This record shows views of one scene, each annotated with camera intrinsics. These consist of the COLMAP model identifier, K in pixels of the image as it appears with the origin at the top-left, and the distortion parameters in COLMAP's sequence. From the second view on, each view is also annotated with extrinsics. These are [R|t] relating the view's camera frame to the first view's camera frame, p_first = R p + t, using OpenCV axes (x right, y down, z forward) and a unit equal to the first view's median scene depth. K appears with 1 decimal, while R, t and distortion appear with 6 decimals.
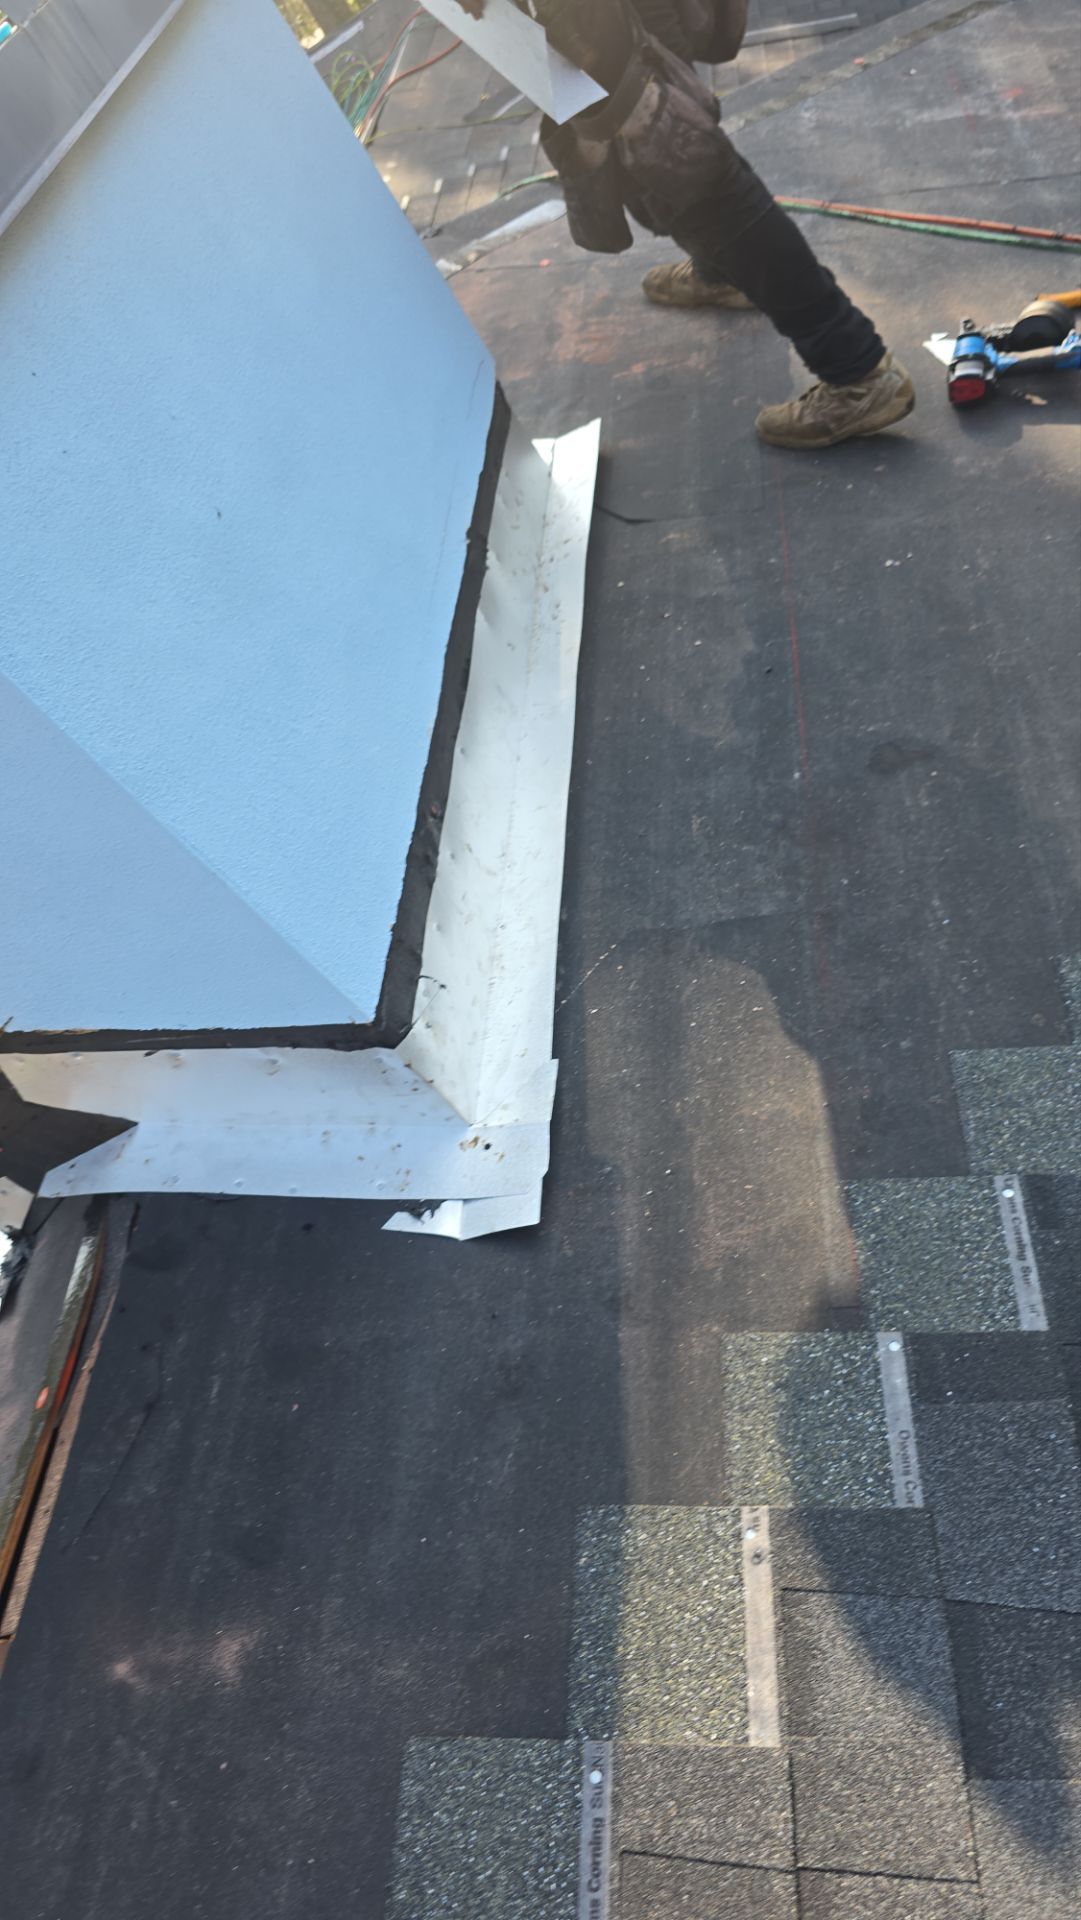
lens RADIAL K [[1386.4, 0, 666.7], [0, 1386.4, 883.2], [0, 0, 1]] dist [0.055494, -0.062725]
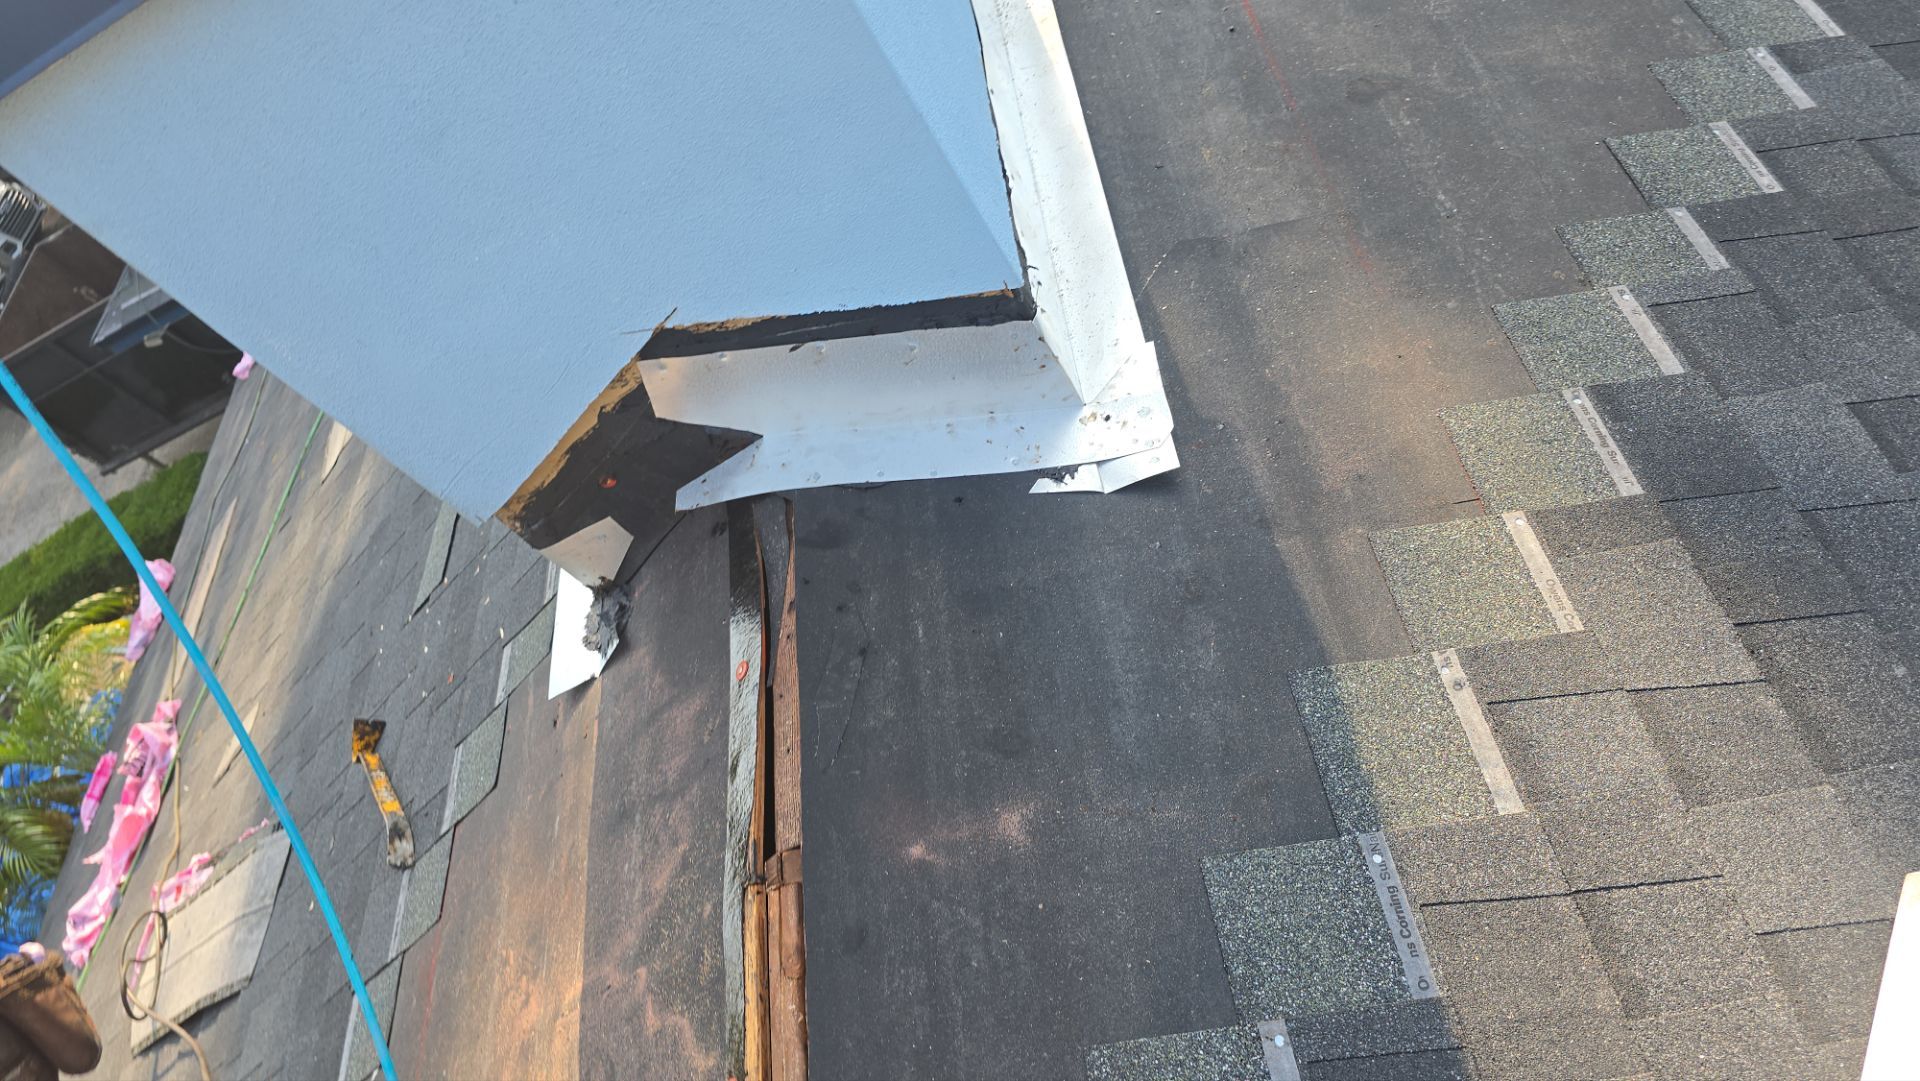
lens RADIAL K [[1386.4, 0, 962.2], [0, 1386.4, 549.4], [0, 0, 1]] dist [0.055494, -0.062725]
pose [[0.982985, -0.090793, 0.159676, -0.459677], [0.090190, 0.995863, 0.011034, 0.293282], [-0.160018, 0.003555, 0.987108, -0.055064]]
